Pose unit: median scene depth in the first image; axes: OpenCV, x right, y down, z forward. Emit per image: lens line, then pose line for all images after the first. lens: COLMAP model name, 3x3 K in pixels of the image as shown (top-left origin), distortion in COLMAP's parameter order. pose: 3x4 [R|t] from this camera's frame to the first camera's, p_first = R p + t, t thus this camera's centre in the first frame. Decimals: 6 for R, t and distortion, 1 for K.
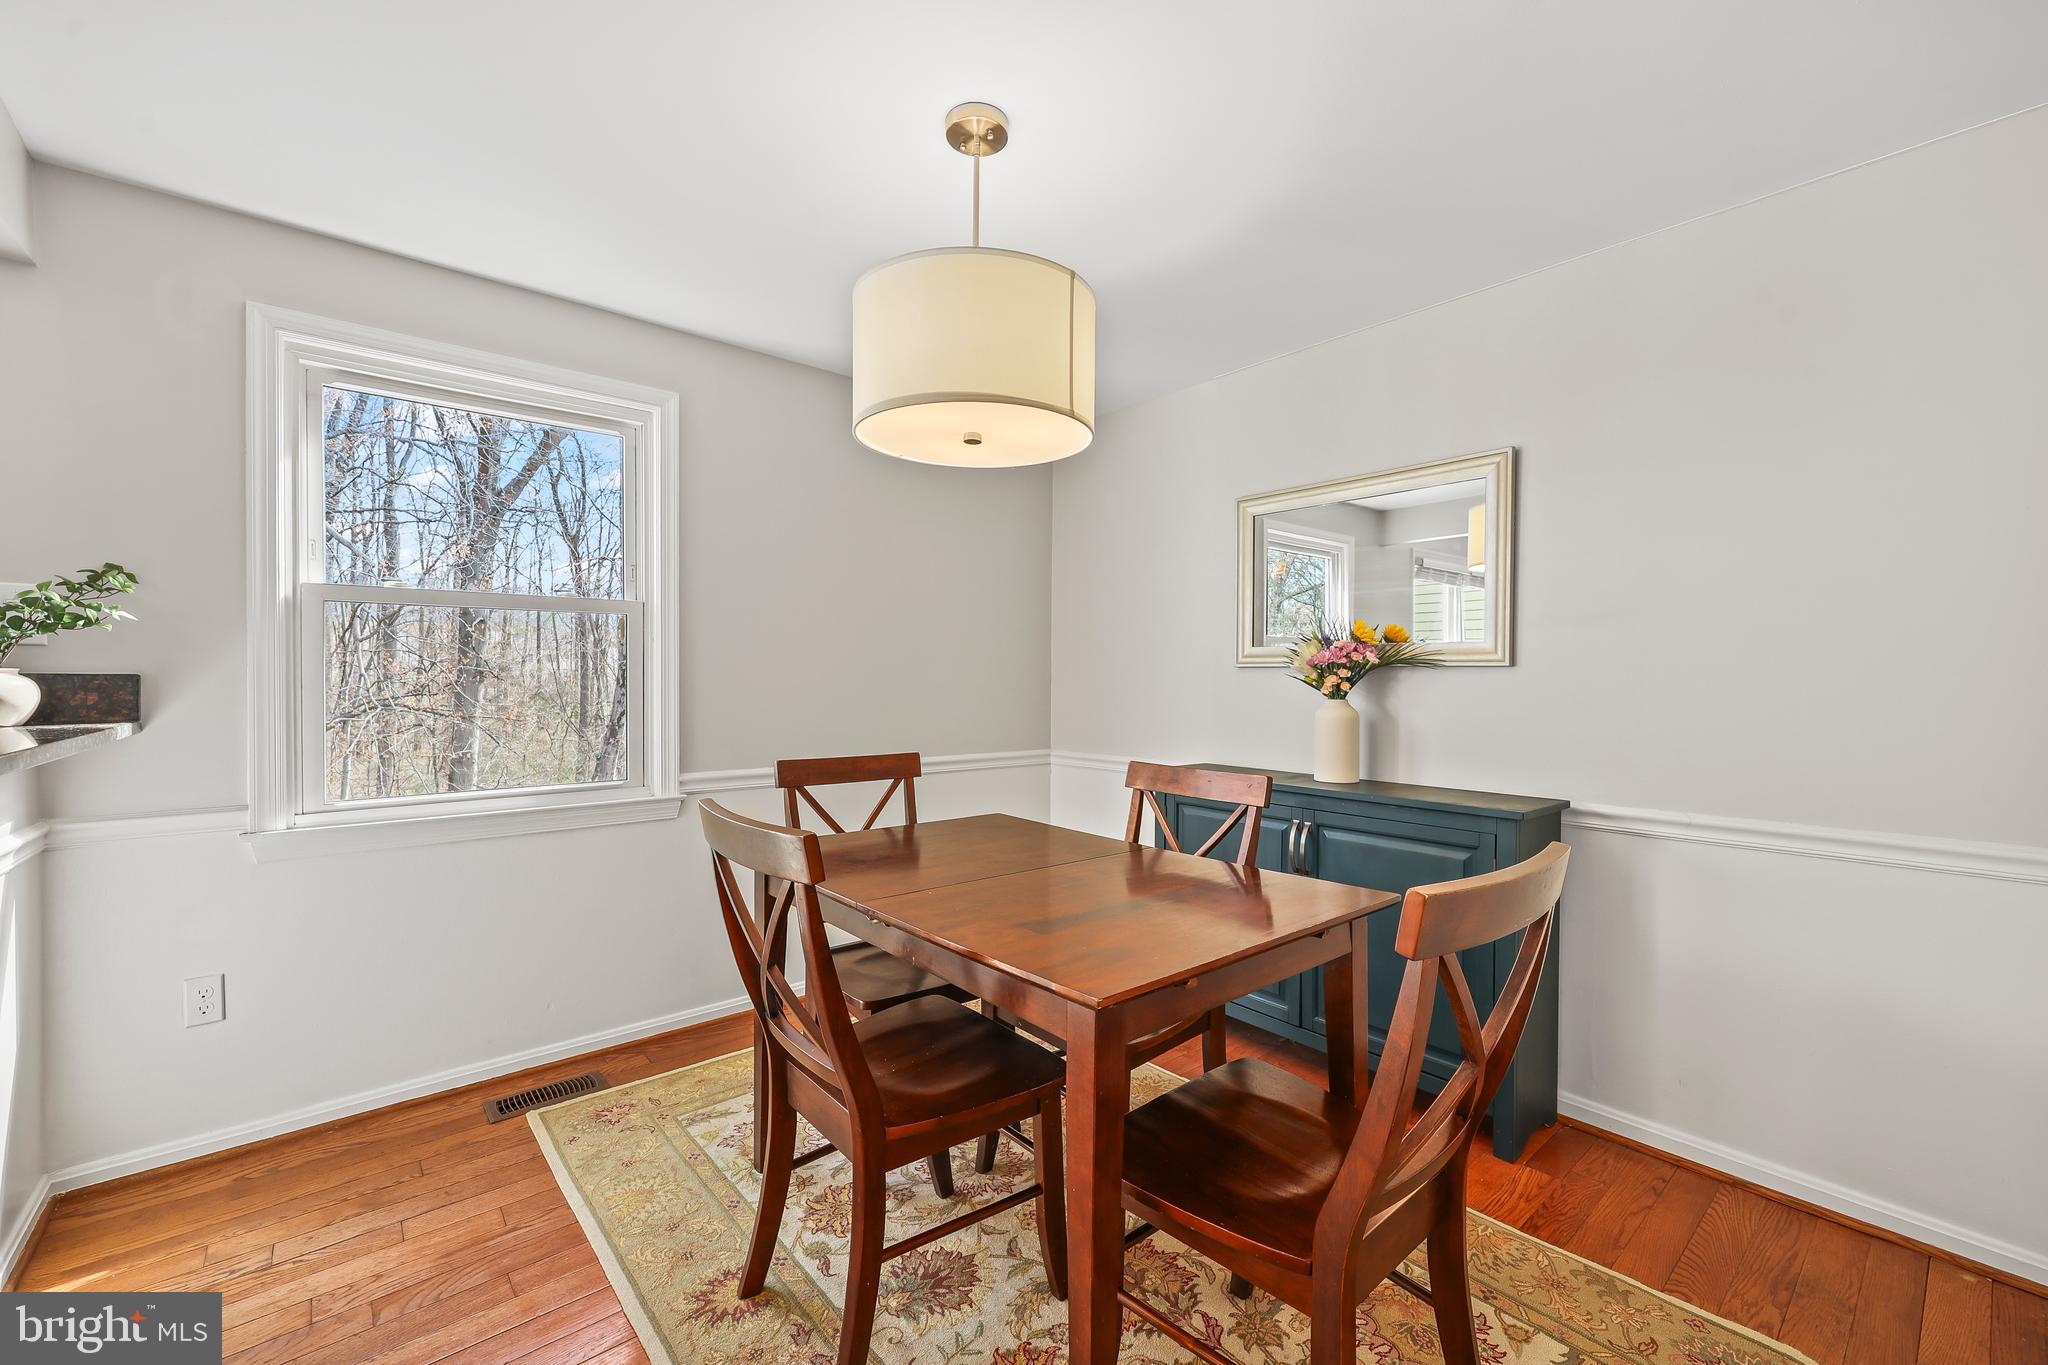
lens RADIAL K [[831.3, 0, 1020.0], [0, 831.3, 675.9], [0, 0, 1]] dist [-0.000766, -0.000057]
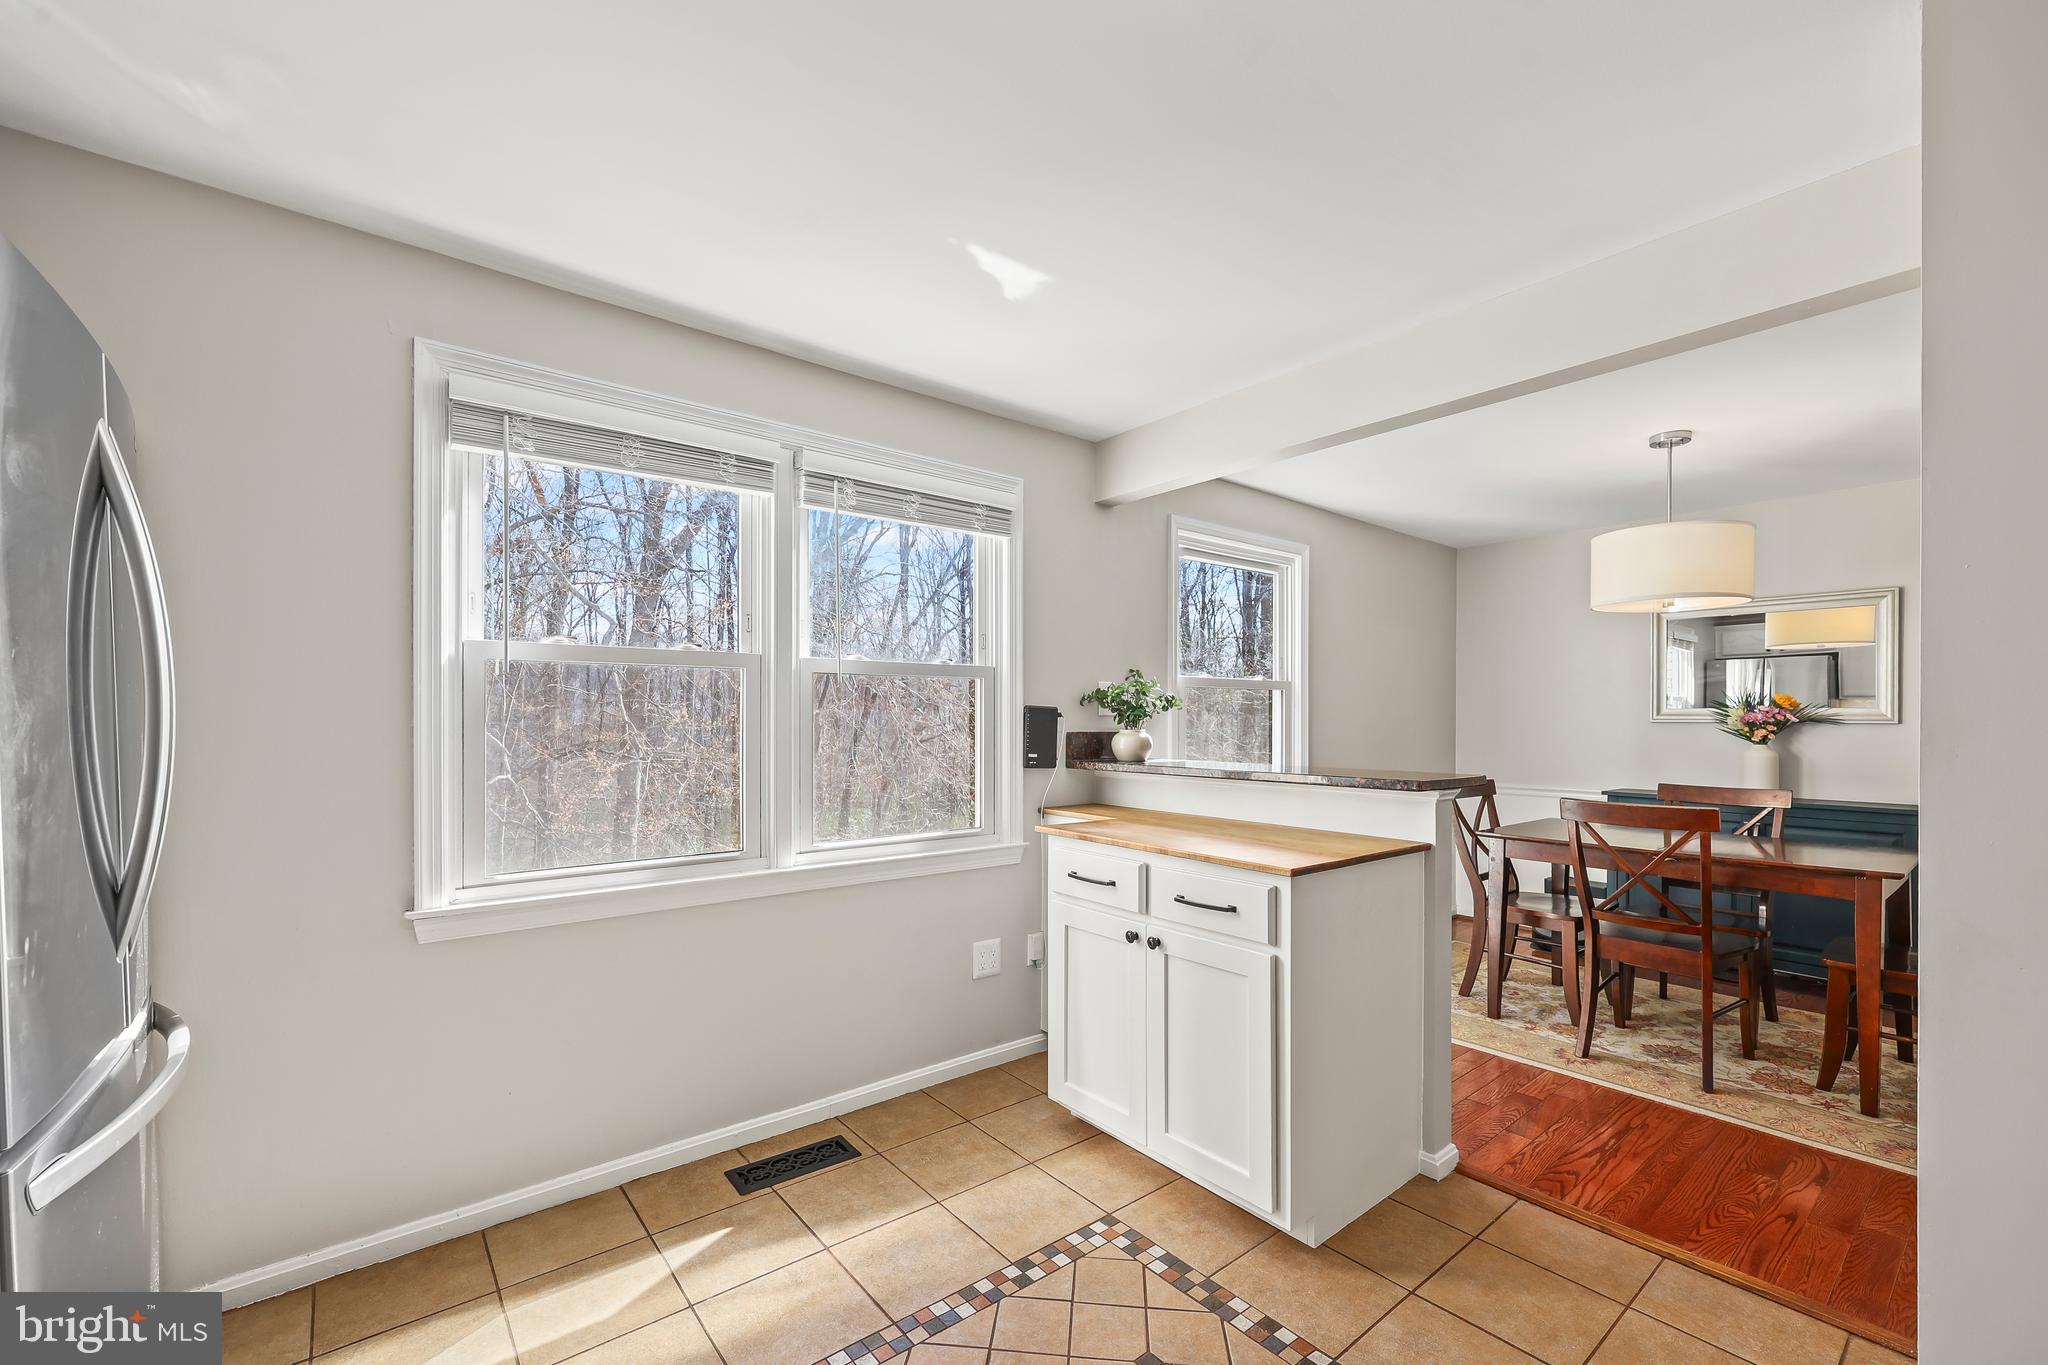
lens RADIAL K [[844.3, 0, 1031.5], [0, 844.3, 719.4], [0, 0, 1]] dist [-0.002522, -0.000293]
pose [[0.999789, -0.005021, -0.019908, -0.949230], [0.004891, 0.999966, -0.006569, -0.015560], [0.019941, 0.006470, 0.999780, -0.591326]]
